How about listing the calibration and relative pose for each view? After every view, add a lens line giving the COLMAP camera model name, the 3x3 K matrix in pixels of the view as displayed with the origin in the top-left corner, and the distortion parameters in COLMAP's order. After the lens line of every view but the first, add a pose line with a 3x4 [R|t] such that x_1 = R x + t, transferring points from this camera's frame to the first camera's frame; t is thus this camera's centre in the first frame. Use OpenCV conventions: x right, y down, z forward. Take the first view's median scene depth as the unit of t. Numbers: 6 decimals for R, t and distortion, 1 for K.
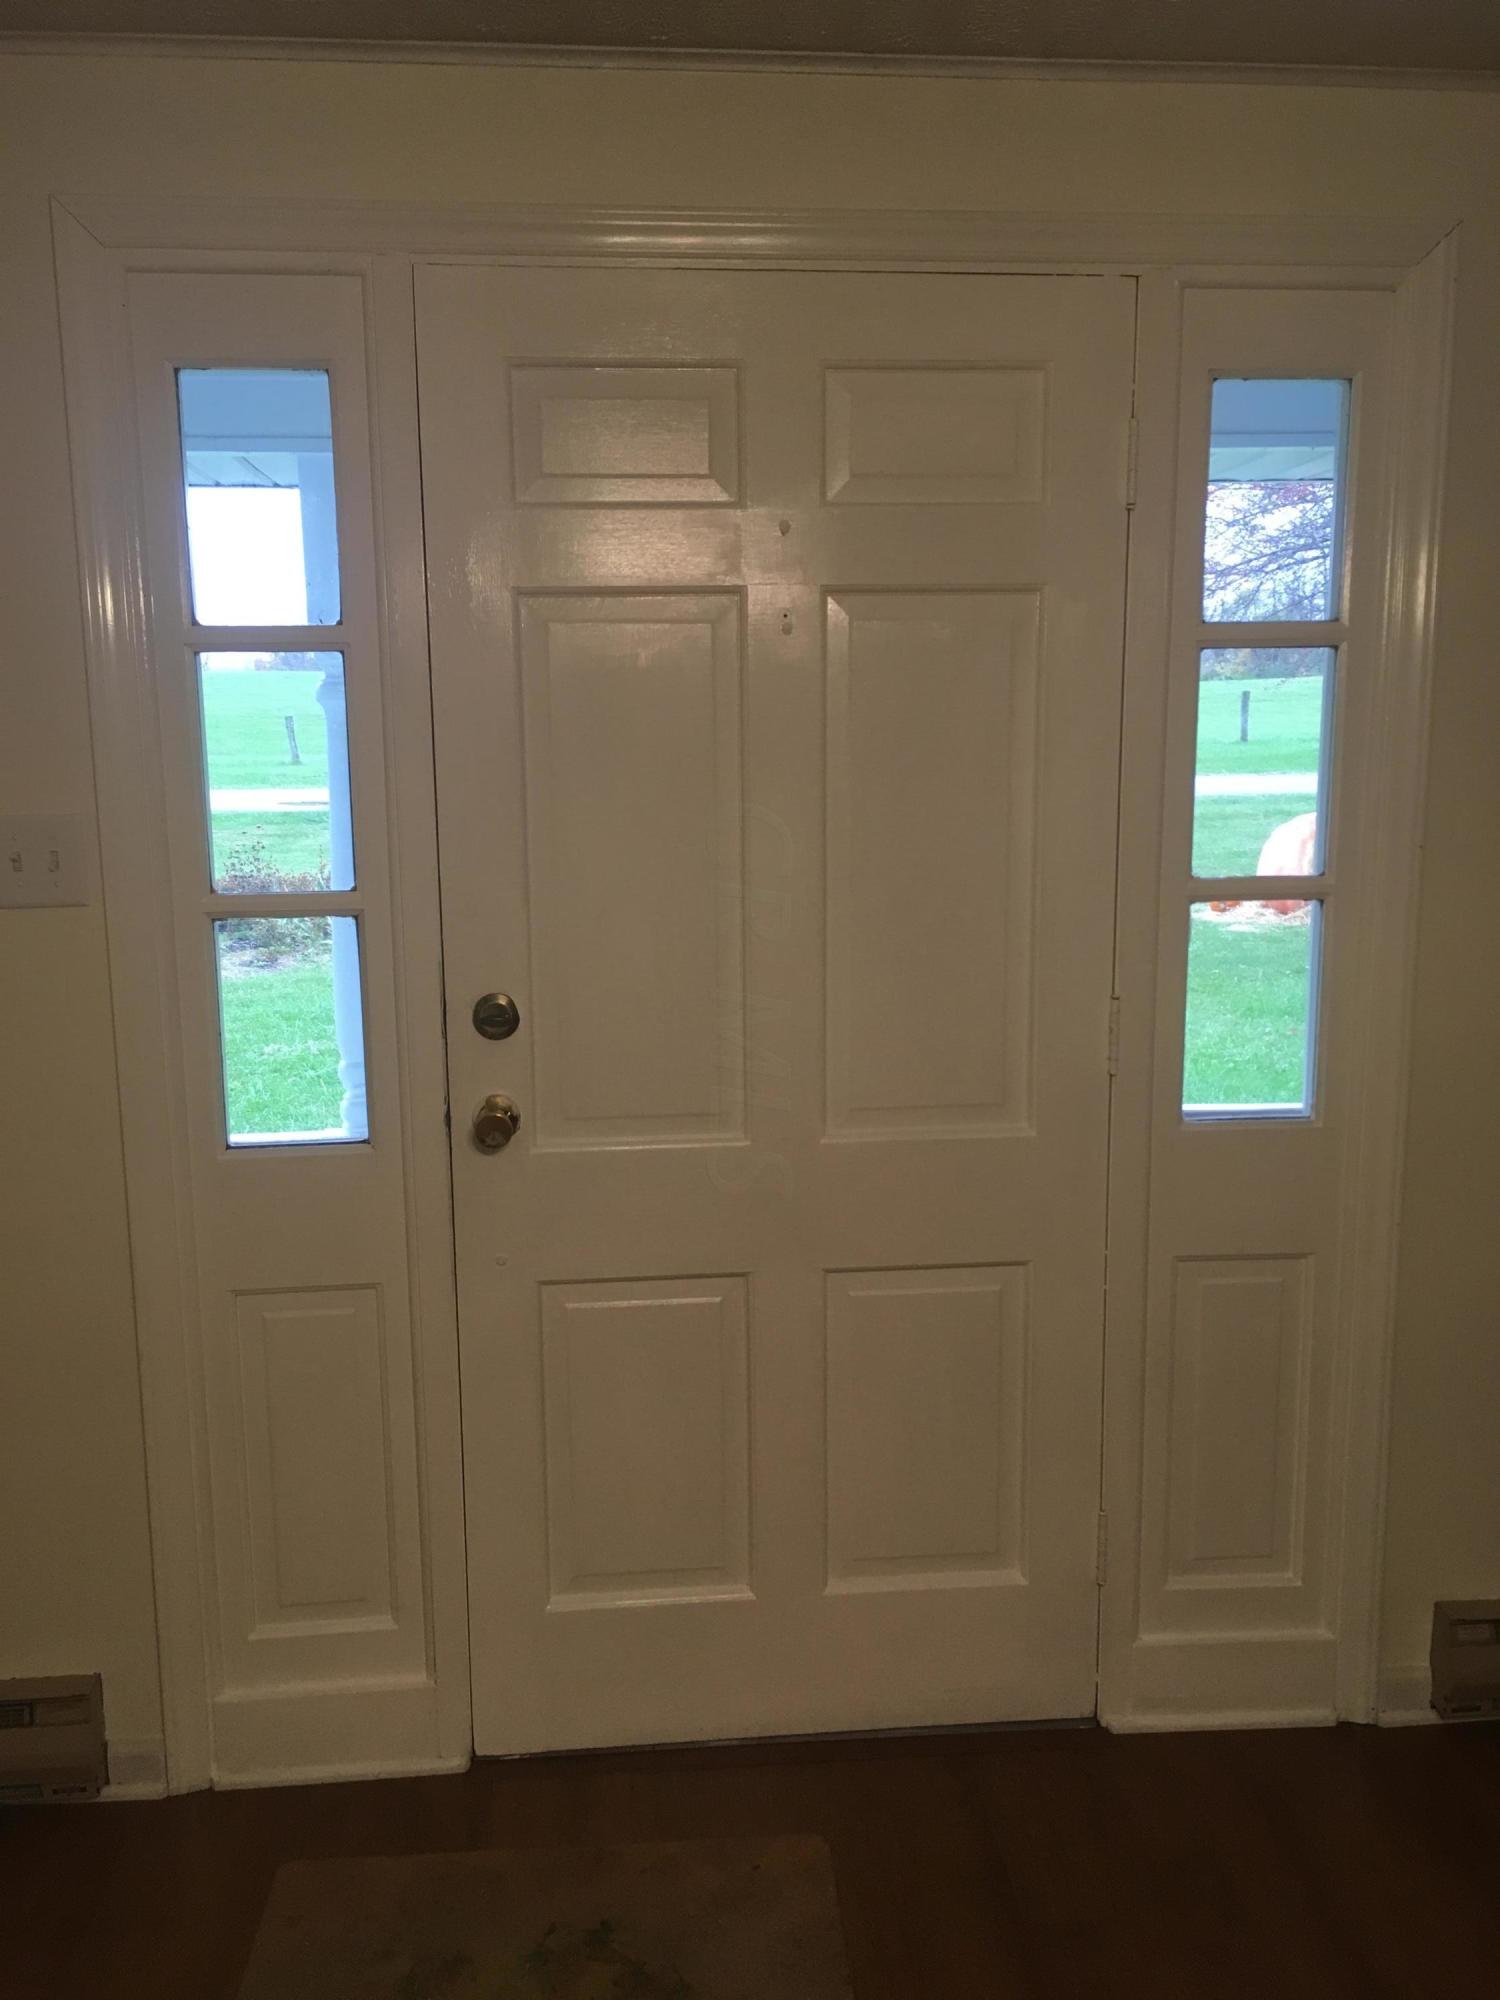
lens RADIAL K [[1700.7, 0, 750.0], [0, 1700.7, 1000.0], [0, 0, 1]] dist [0.072213, -0.103545]
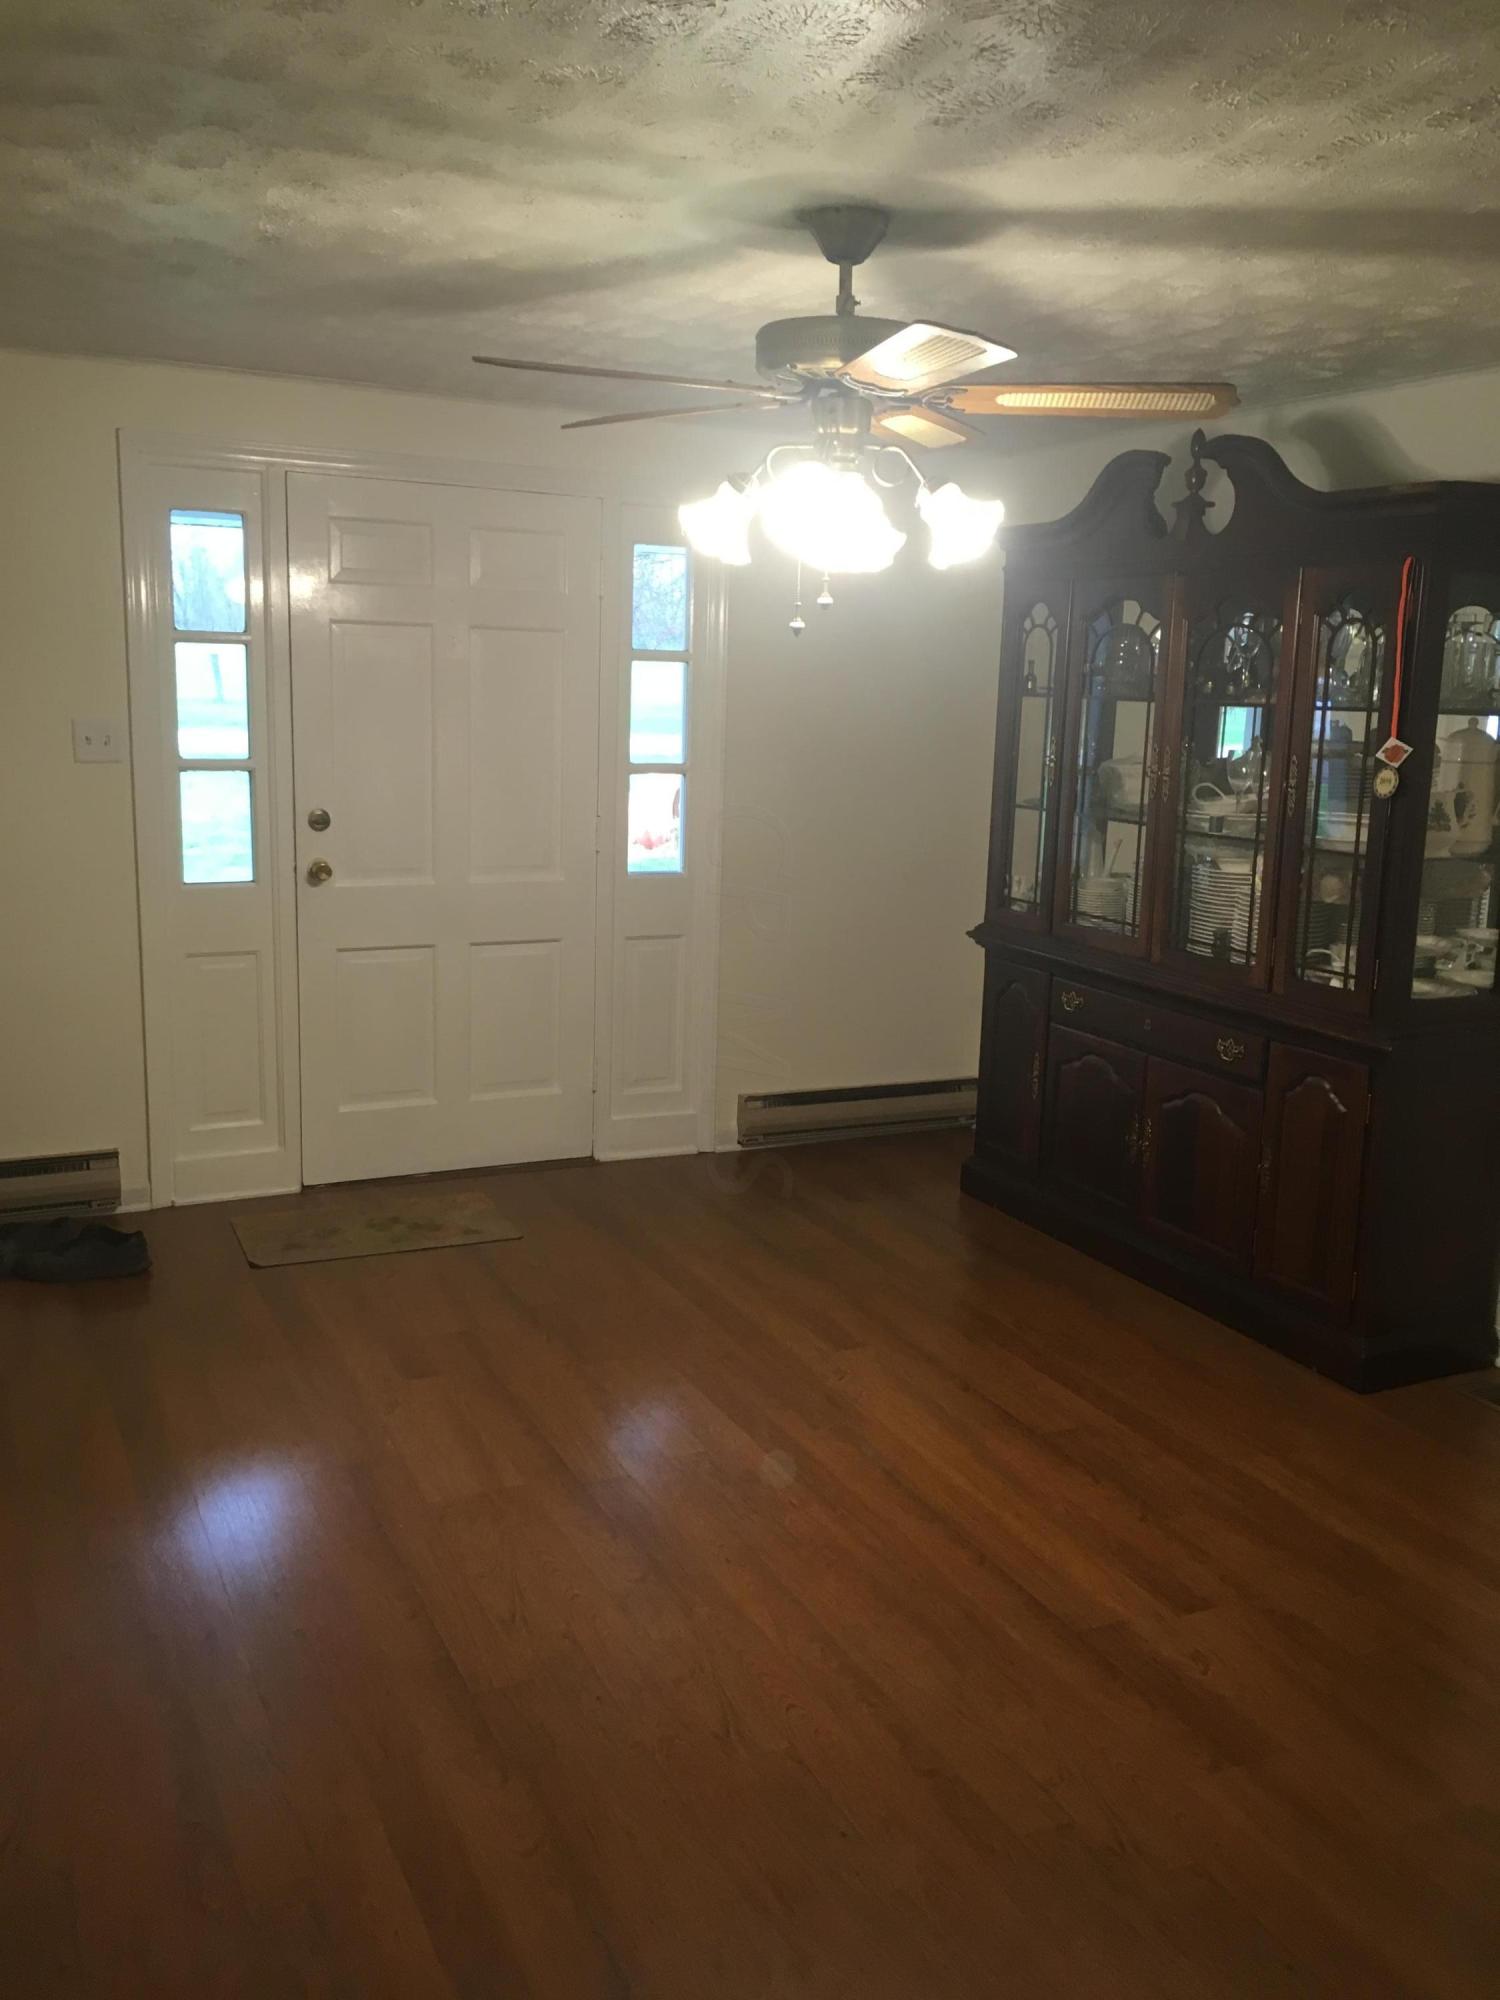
lens RADIAL K [[1700.7, 0, 750.0], [0, 1700.7, 1000.0], [0, 0, 1]] dist [0.072213, -0.103545]
pose [[0.934101, -0.032597, 0.355518, -0.386162], [0.021529, 0.999154, 0.035044, 0.160299], [-0.356360, -0.025081, 0.934012, -1.114704]]
